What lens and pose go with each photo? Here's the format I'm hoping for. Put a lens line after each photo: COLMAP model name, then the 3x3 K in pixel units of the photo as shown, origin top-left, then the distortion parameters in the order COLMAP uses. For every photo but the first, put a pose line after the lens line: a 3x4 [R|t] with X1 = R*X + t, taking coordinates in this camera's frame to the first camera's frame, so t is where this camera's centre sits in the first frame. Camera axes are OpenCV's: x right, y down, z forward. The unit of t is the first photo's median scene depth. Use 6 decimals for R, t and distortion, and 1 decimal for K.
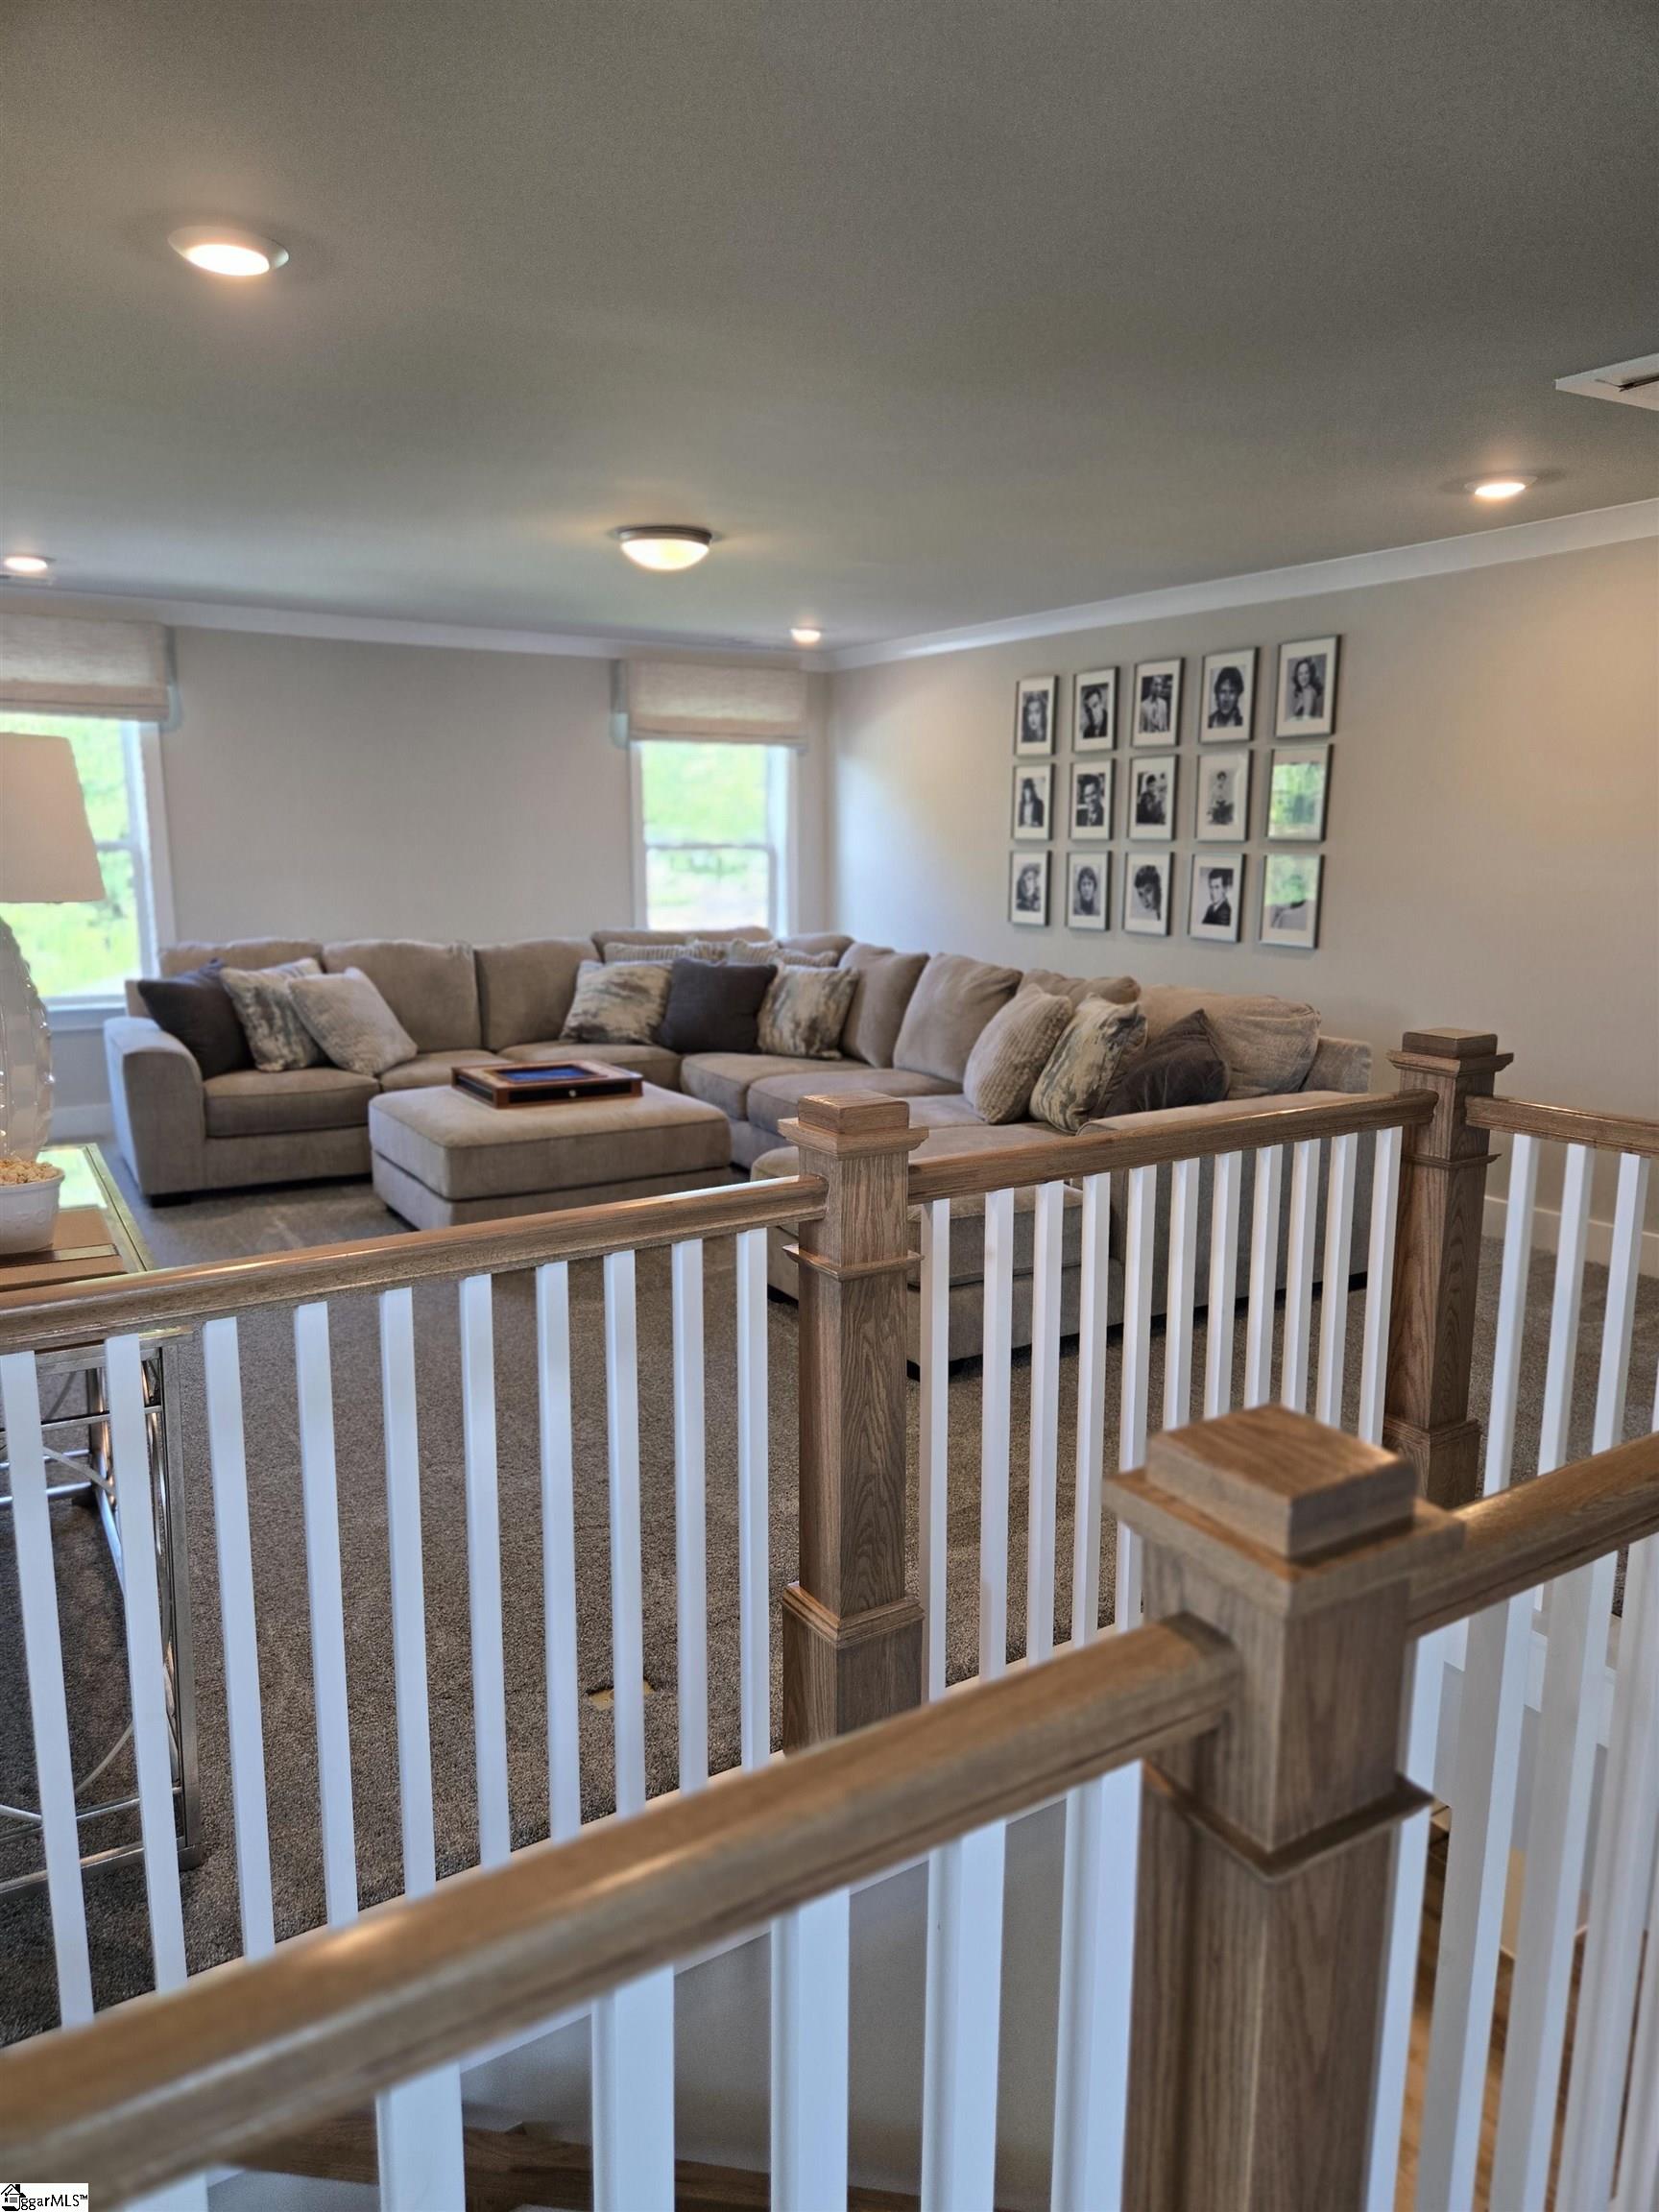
lens RADIAL K [[1483.4, 0, 839.0], [0, 1483.4, 1114.5], [0, 0, 1]] dist [0.066753, -0.051206]
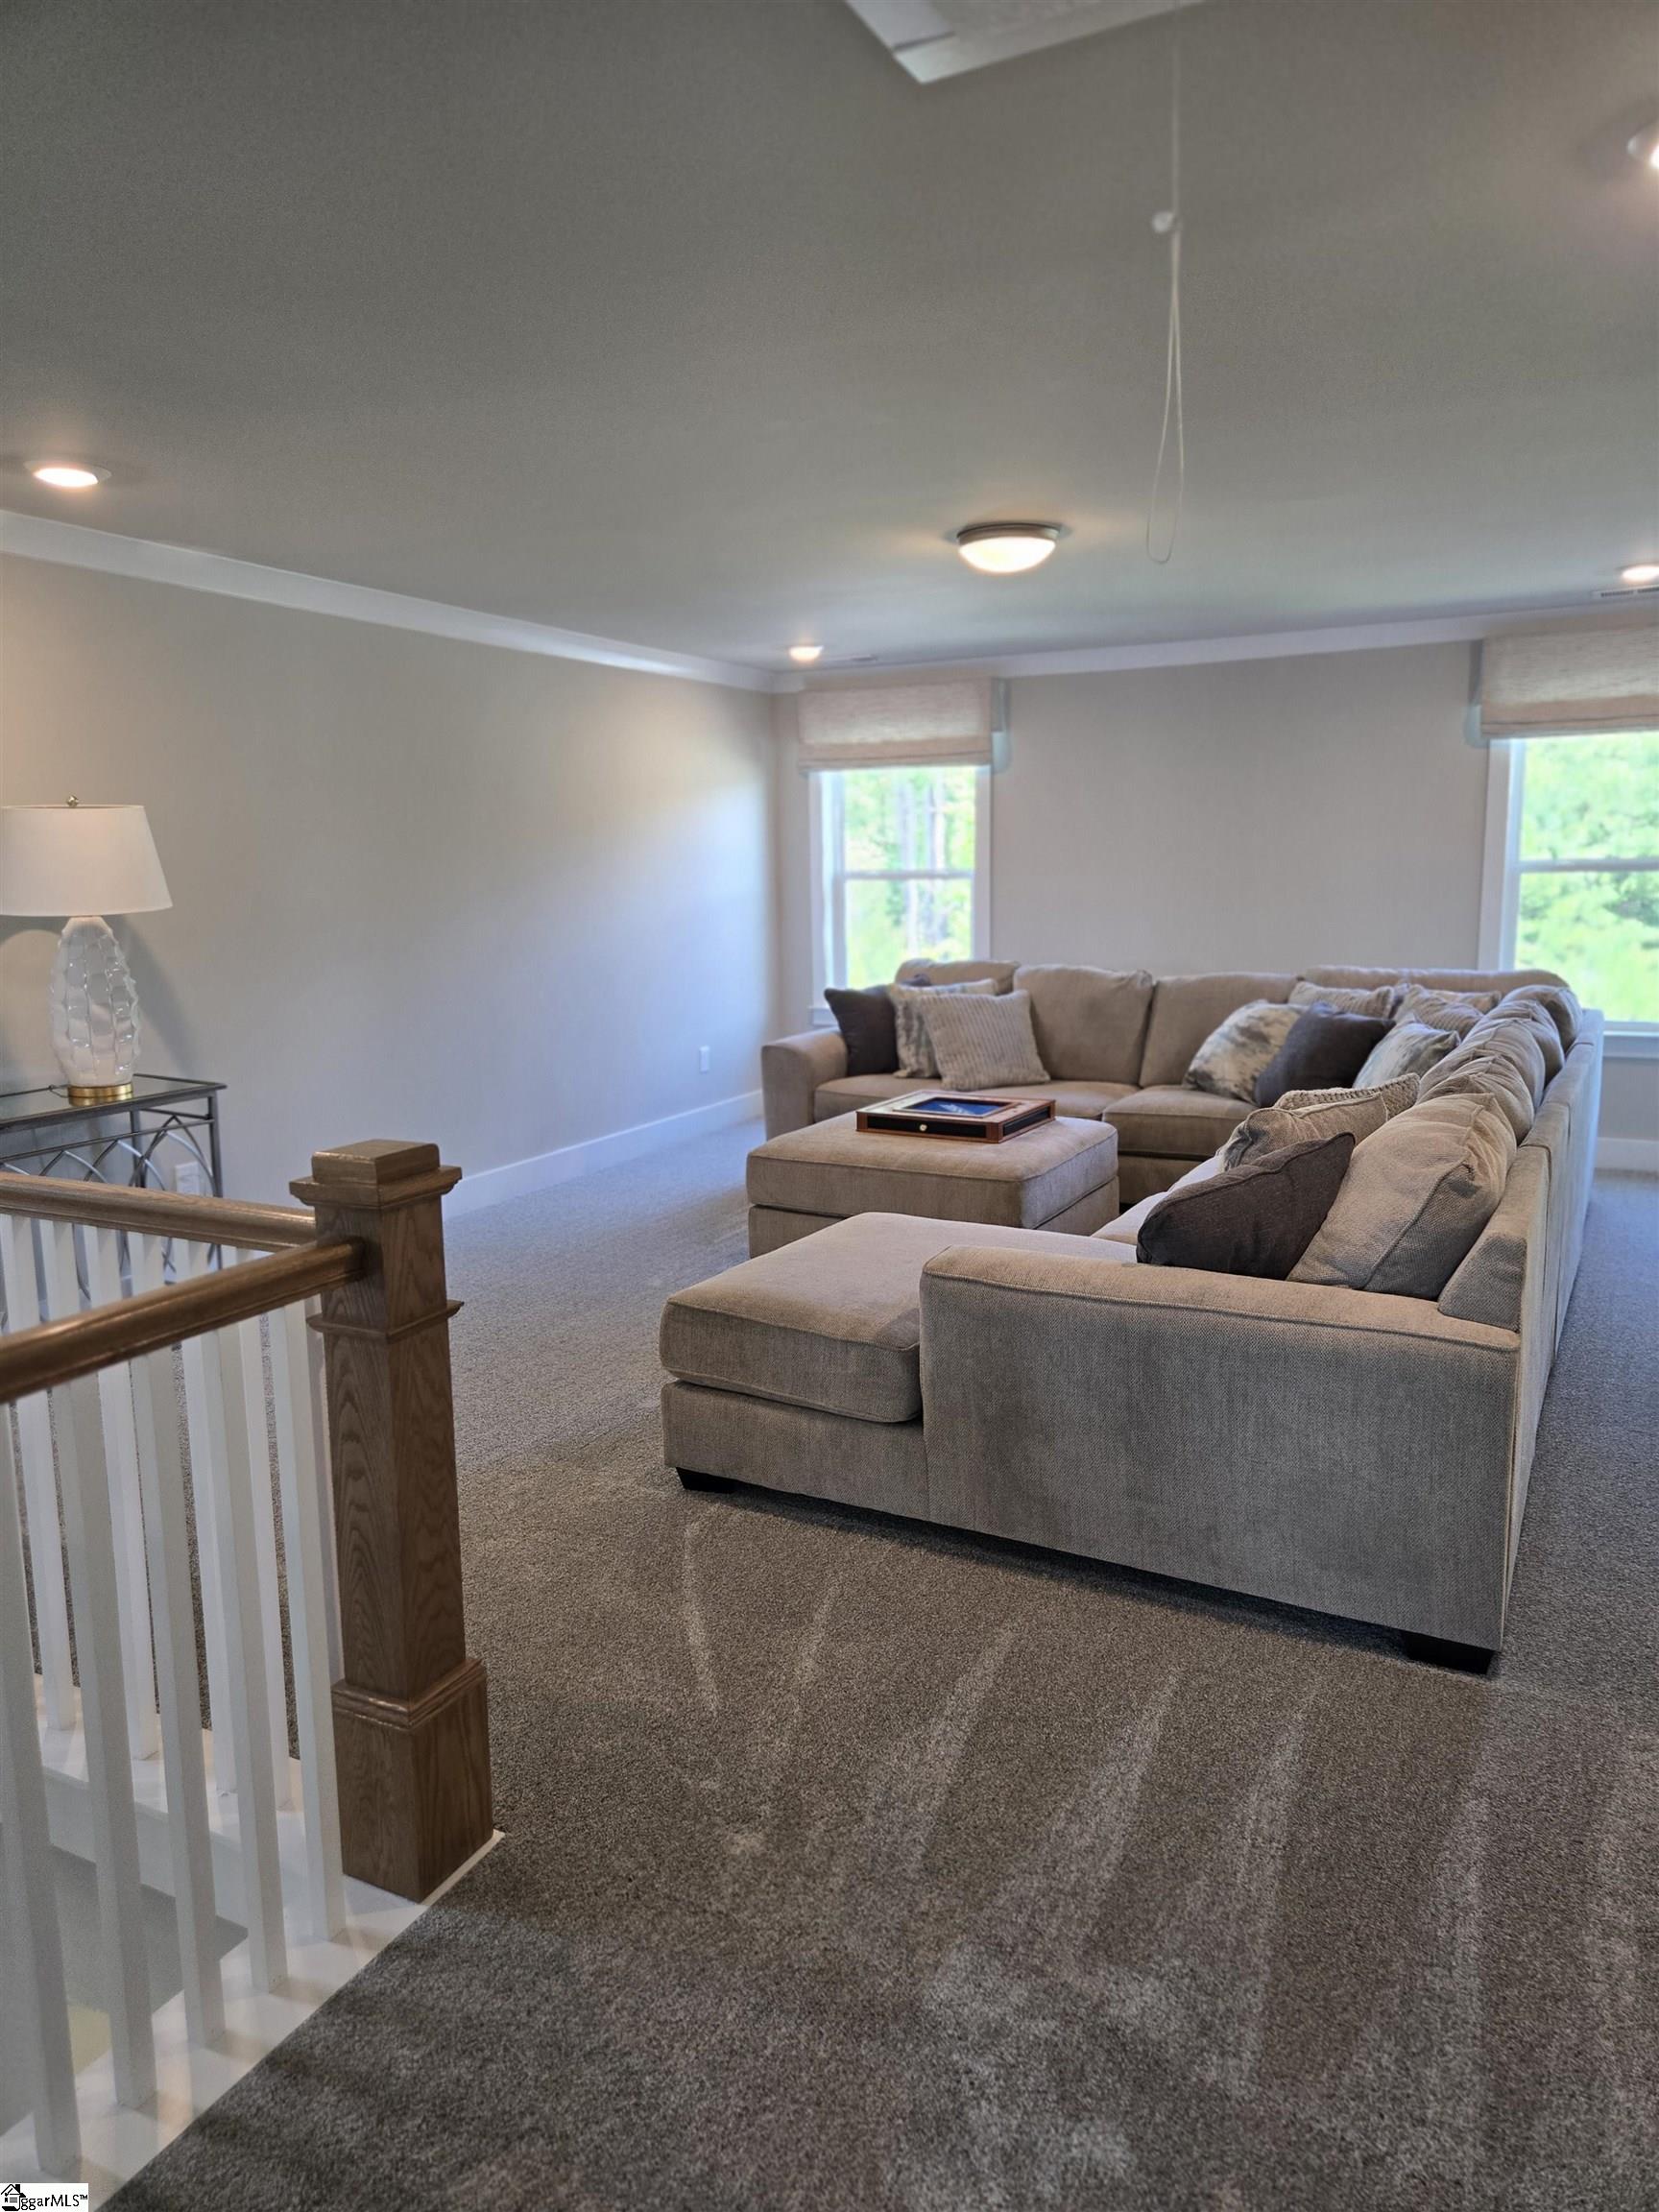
lens RADIAL K [[1483.4, 0, 828.1], [0, 1483.4, 1099.5], [0, 0, 1]] dist [0.066753, -0.051206]
pose [[0.495751, 0.128991, -0.858832, 0.486828], [-0.147934, 0.986998, 0.062847, -0.066321], [0.855772, 0.095894, 0.508388, 0.356756]]
